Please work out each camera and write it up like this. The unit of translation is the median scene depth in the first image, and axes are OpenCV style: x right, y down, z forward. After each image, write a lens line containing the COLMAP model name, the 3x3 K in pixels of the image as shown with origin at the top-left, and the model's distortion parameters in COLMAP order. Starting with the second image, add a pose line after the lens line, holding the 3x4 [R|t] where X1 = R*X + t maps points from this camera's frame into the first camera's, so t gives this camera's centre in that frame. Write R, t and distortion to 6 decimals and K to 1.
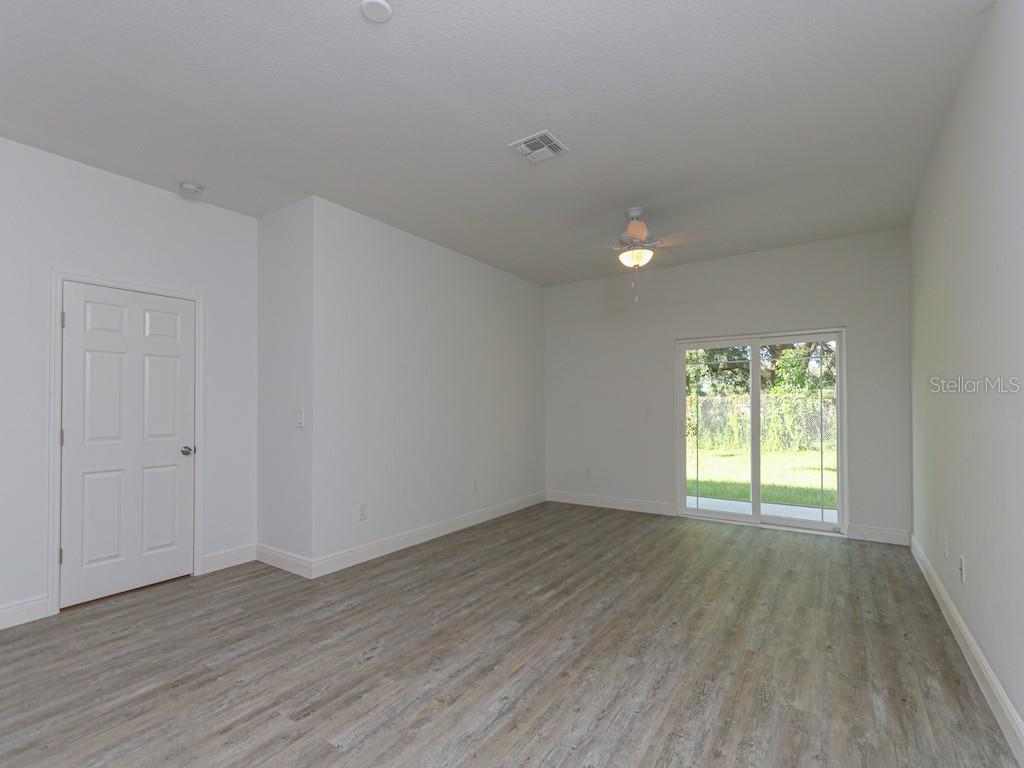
lens RADIAL K [[480.8, 0, 518.8], [0, 480.8, 401.1], [0, 0, 1]] dist [0.002032, 0.000923]
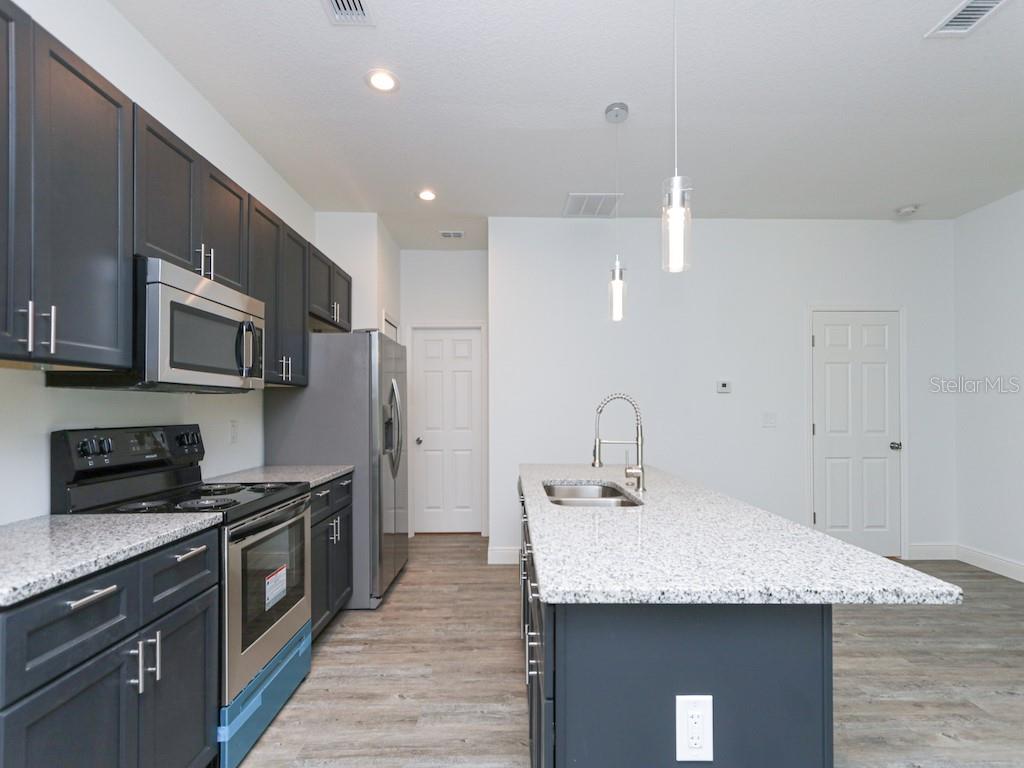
lens RADIAL K [[480.8, 0, 518.8], [0, 480.8, 401.1], [0, 0, 1]] dist [0.002032, 0.000923]
pose [[0.564407, -0.003029, -0.825491, -0.267911], [0.003895, 0.999992, -0.001006, -0.003857], [0.825487, -0.002647, 0.564414, -0.370171]]
